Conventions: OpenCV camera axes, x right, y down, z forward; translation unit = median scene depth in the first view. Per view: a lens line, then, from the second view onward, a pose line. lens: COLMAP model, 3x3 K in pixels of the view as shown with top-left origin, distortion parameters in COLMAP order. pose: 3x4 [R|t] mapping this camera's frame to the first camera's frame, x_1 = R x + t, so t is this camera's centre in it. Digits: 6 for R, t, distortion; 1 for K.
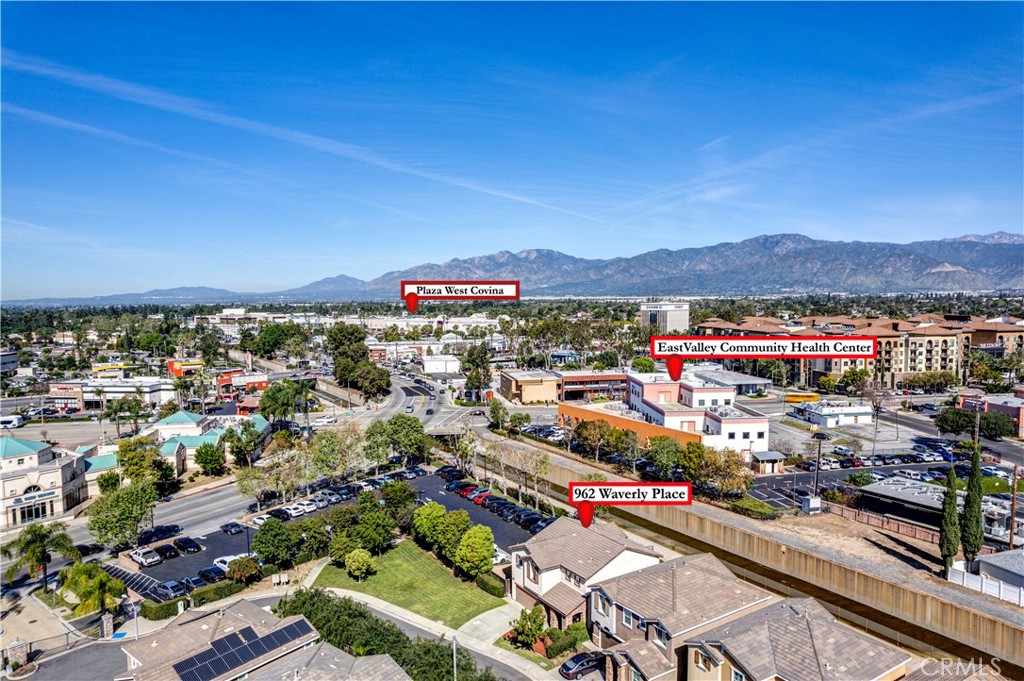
lens RADIAL K [[655.9, 0, 510.4], [0, 655.9, 348.9], [0, 0, 1]] dist [-0.074175, 0.063747]
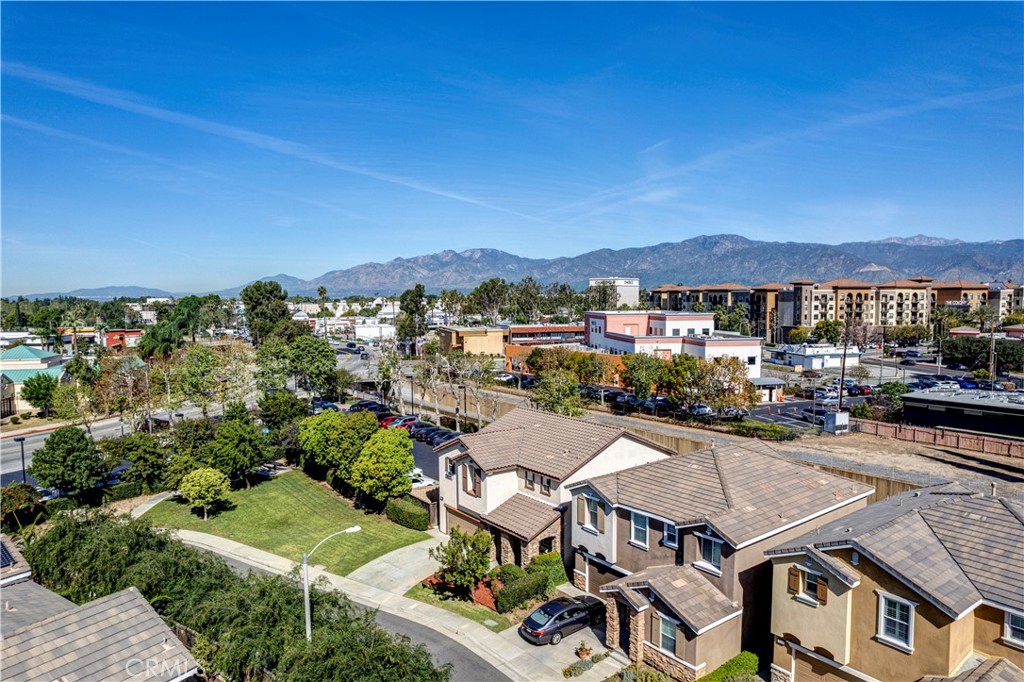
lens RADIAL K [[655.9, 0, 510.4], [0, 655.9, 349.4], [0, 0, 1]] dist [-0.074175, 0.063747]
pose [[0.996414, -0.006275, 0.084381, 0.017277], [0.006215, 0.999980, 0.000969, 0.194152], [-0.084386, -0.000441, 0.996433, 0.338996]]
